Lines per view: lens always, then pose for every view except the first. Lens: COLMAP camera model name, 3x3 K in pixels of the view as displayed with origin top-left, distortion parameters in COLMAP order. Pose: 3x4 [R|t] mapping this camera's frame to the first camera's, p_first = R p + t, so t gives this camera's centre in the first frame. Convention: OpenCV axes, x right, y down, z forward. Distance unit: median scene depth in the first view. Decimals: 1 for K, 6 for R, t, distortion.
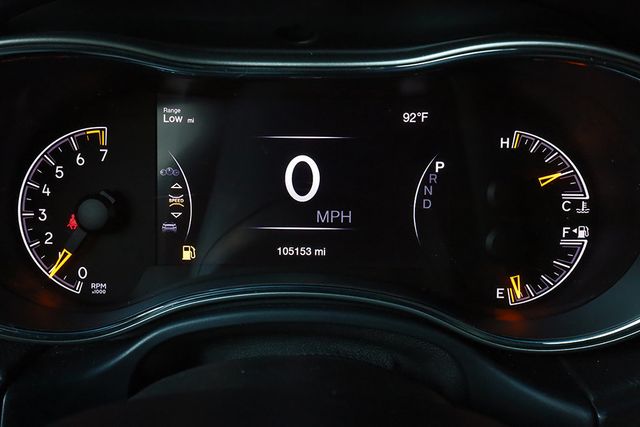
lens RADIAL K [[578.2, 0, 321.3], [0, 578.2, 212.5], [0, 0, 1]] dist [-0.000483, -0.005493]
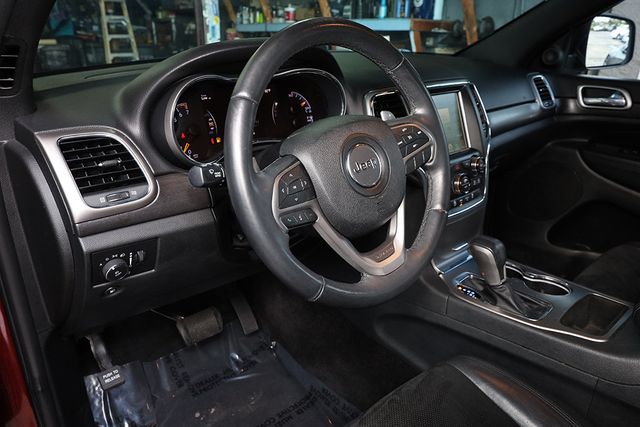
lens RADIAL K [[472.9, 0, 320.0], [0, 472.9, 213.5], [0, 0, 1]] dist [0.004739, -0.002587]
pose [[0.741373, -0.250514, 0.622582, -1.567449], [0.214902, 0.967483, 0.133389, 0.239073], [-0.635754, 0.034903, 0.771103, -1.377960]]
